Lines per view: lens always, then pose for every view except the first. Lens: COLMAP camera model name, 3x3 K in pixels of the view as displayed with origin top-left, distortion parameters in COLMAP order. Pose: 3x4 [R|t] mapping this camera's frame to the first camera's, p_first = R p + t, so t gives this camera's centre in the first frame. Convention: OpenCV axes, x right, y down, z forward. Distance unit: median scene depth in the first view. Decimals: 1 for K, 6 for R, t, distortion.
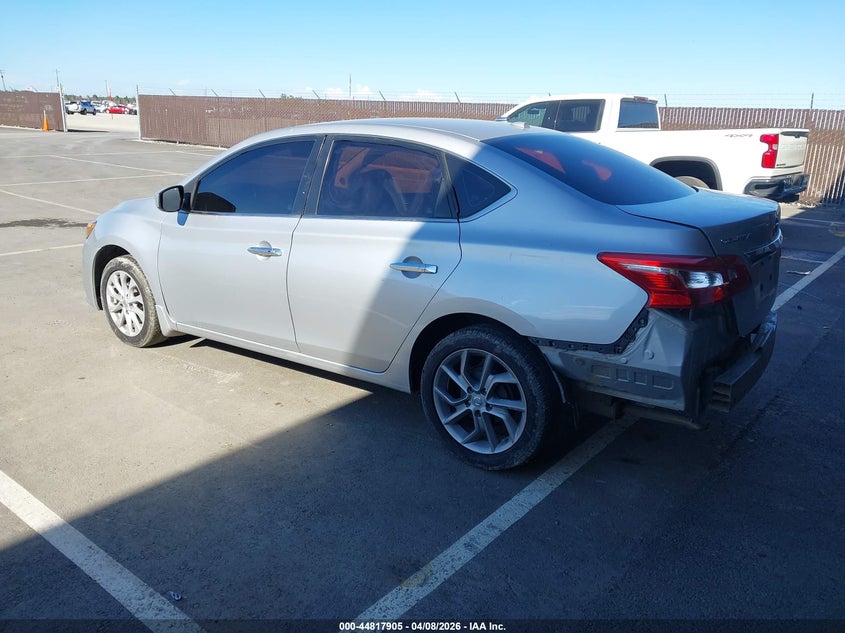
lens RADIAL K [[648.1, 0, 422.5], [0, 648.1, 316.5], [0, 0, 1]] dist [-0.002852, -0.000471]
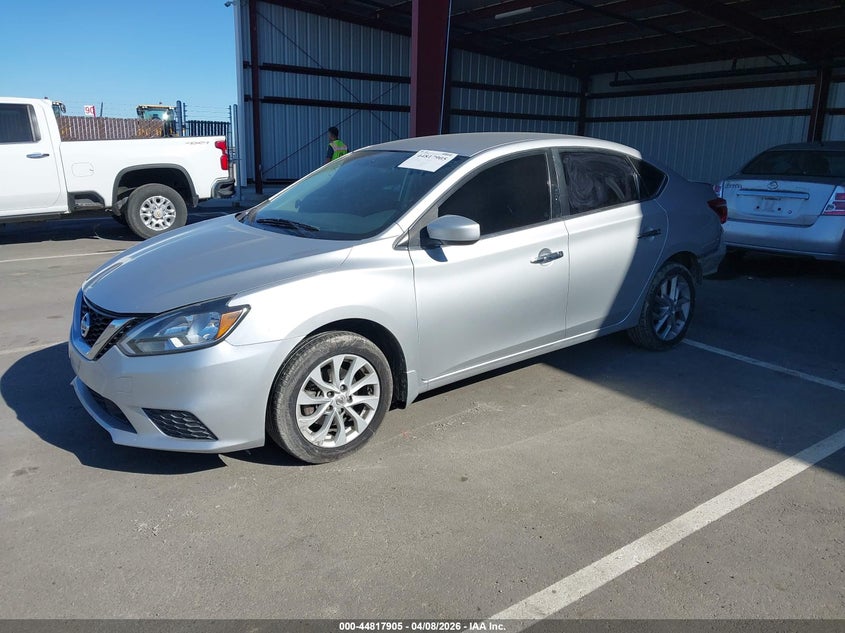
lens RADIAL K [[652.6, 0, 422.5], [0, 652.6, 316.5], [0, 0, 1]] dist [0.008859, 0.007477]
pose [[0.301838, -0.269190, 0.914566, -0.510828], [0.278749, 0.942306, 0.185358, -0.102510], [-0.911698, 0.198987, 0.359460, 0.314645]]
